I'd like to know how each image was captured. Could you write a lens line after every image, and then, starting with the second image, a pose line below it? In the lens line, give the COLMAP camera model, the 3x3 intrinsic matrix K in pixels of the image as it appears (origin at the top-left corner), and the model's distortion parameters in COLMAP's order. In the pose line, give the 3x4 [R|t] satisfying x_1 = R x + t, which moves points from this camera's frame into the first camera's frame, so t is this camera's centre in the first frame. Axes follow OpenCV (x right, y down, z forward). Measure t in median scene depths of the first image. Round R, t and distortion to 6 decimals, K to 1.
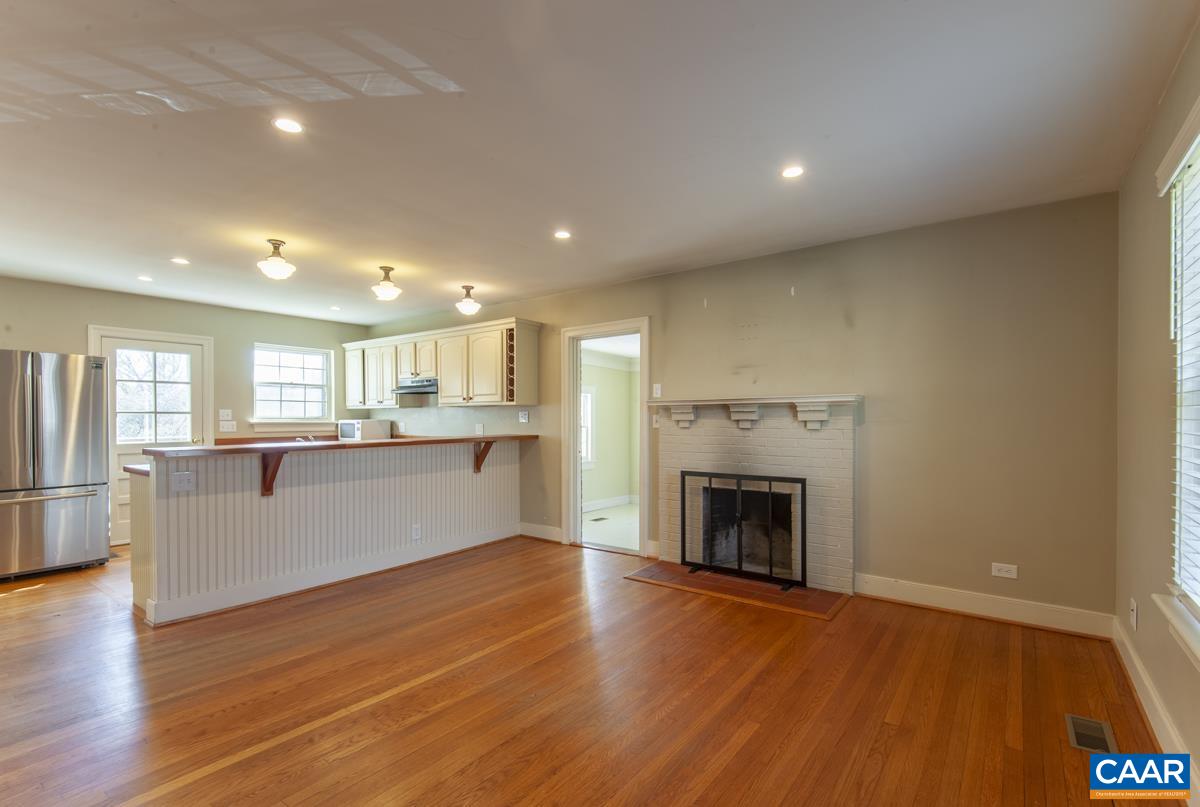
lens RADIAL K [[544.9, 0, 611.3], [0, 544.9, 421.7], [0, 0, 1]] dist [0.014527, -0.006897]
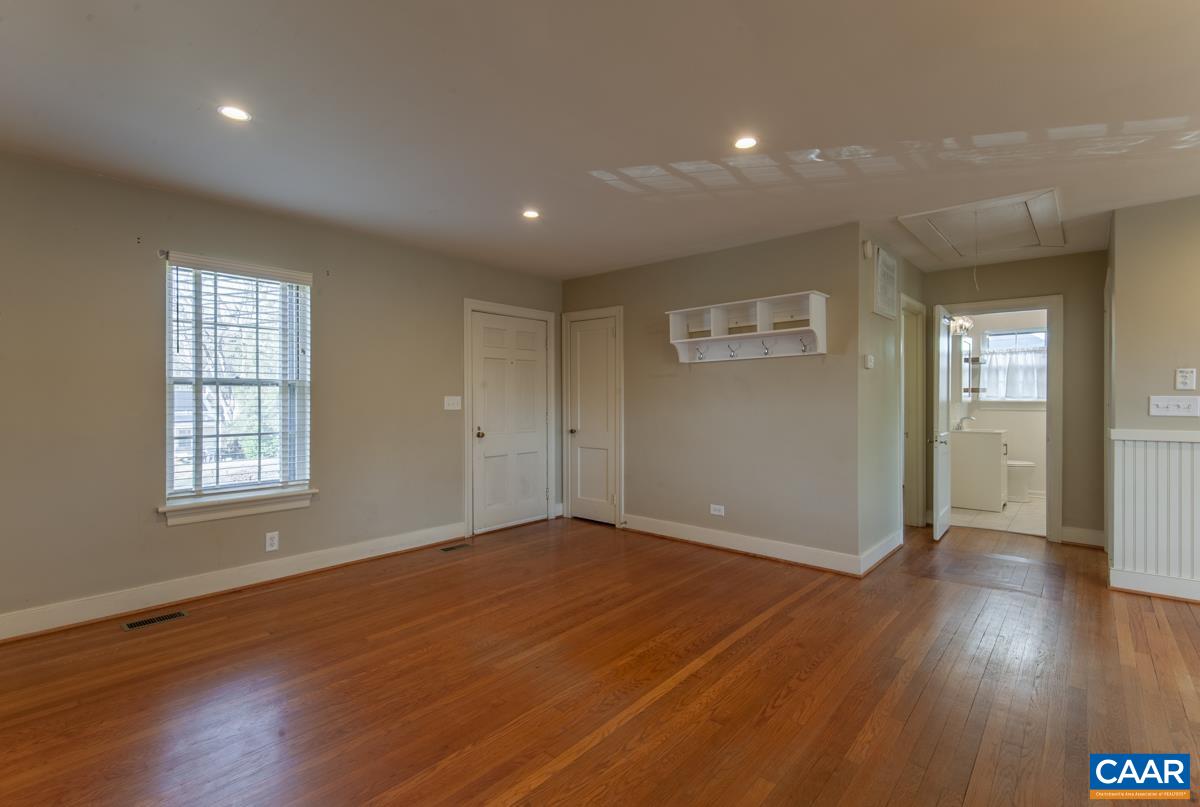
lens RADIAL K [[544.9, 0, 592.5], [0, 544.9, 399.7], [0, 0, 1]] dist [0.014527, -0.006897]
pose [[-0.995417, 0.003813, 0.095553, -0.186895], [0.004932, 0.999922, 0.011472, -0.006786], [-0.095502, 0.011890, -0.995358, 1.090752]]
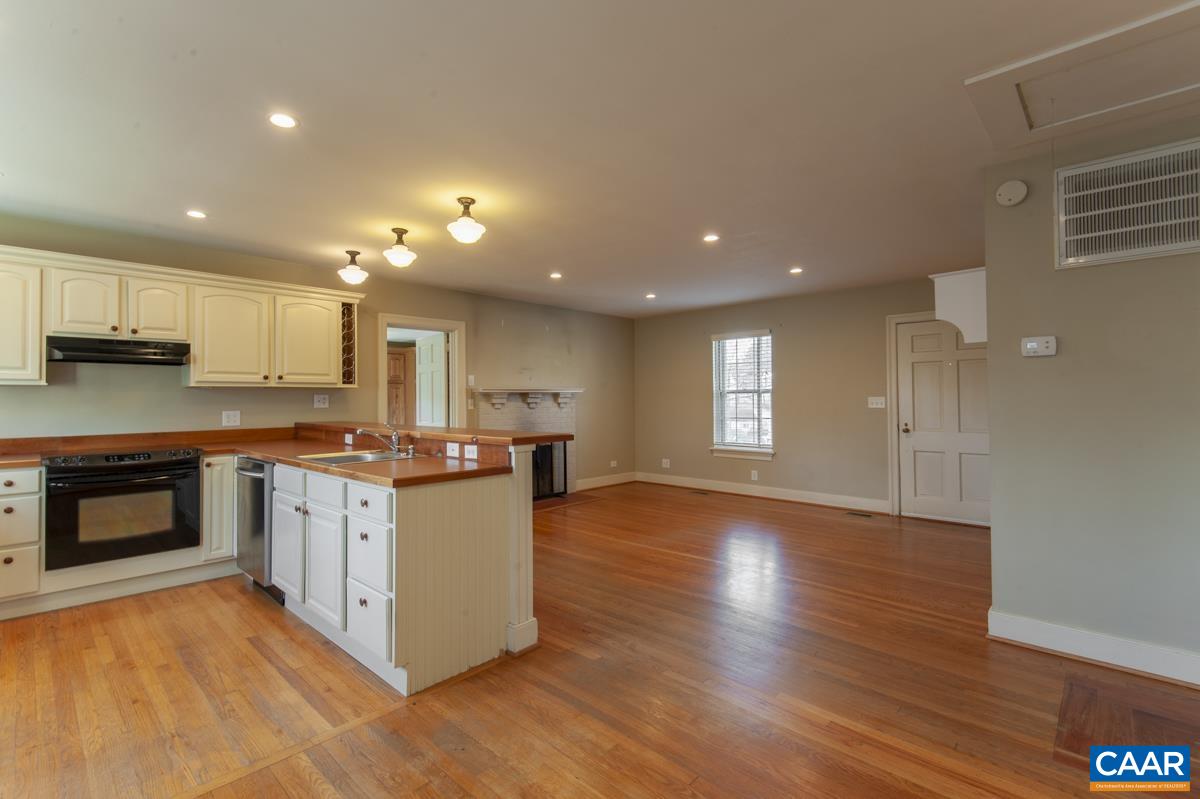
lens RADIAL K [[544.9, 0, 570.0], [0, 544.9, 392.3], [0, 0, 1]] dist [0.014527, -0.006897]
pose [[0.150775, 0.016746, 0.988426, -1.228408], [0.015771, 0.999689, -0.019343, -0.000570], [-0.988442, 0.018505, 0.150463, 0.601441]]
